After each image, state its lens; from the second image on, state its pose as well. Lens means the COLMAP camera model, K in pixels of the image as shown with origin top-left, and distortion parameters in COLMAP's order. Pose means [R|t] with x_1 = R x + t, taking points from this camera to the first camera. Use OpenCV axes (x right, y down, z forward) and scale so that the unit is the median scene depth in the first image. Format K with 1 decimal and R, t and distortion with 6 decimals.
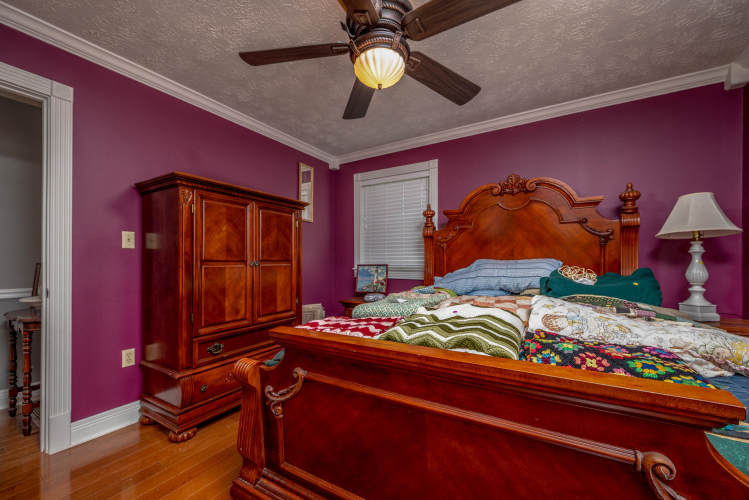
lens RADIAL K [[294.3, 0, 380.2], [0, 294.3, 265.2], [0, 0, 1]] dist [-0.000660, 0.000339]
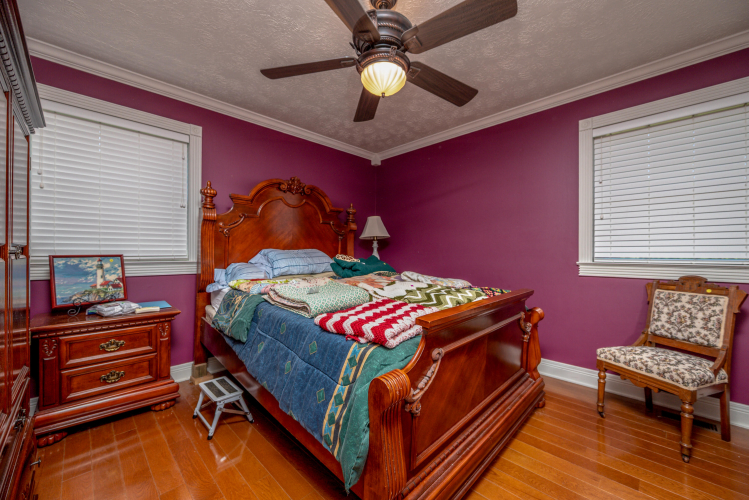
lens RADIAL K [[294.3, 0, 375.1], [0, 294.3, 249.2], [0, 0, 1]] dist [-0.000660, 0.000339]
pose [[0.253712, 0.006068, 0.967261, -0.461939], [0.004444, 0.999962, -0.007439, -0.007423], [-0.967270, 0.006185, 0.253675, 0.305536]]
